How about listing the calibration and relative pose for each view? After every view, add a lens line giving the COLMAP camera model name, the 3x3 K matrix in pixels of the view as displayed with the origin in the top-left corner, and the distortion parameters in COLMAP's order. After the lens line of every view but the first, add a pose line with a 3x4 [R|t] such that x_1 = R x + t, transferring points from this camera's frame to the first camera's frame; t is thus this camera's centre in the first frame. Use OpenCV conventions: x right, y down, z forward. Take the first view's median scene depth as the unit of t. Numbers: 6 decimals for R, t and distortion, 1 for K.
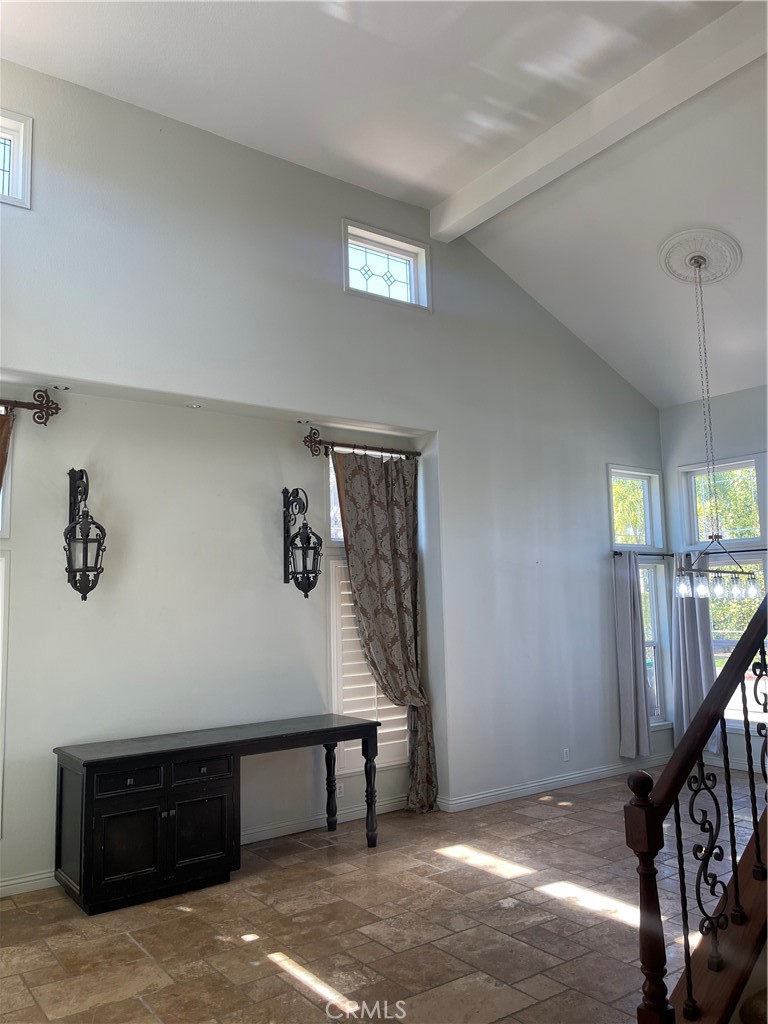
lens RADIAL K [[774.6, 0, 386.8], [0, 774.6, 506.0], [0, 0, 1]] dist [0.041822, -0.036891]
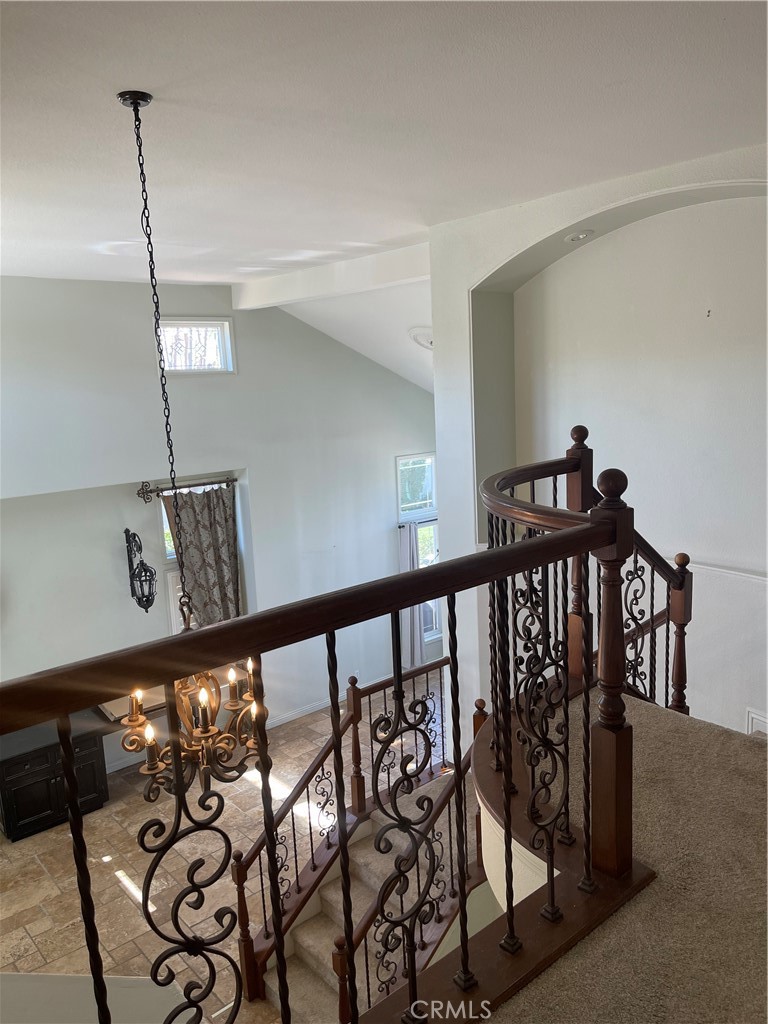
lens RADIAL K [[774.6, 0, 388.4], [0, 774.6, 522.8], [0, 0, 1]] dist [0.041822, -0.036891]
pose [[0.995363, -0.030141, 0.091348, 0.188870], [0.002348, 0.956971, 0.290174, -0.404309], [-0.096164, -0.288614, 0.952604, -0.308339]]
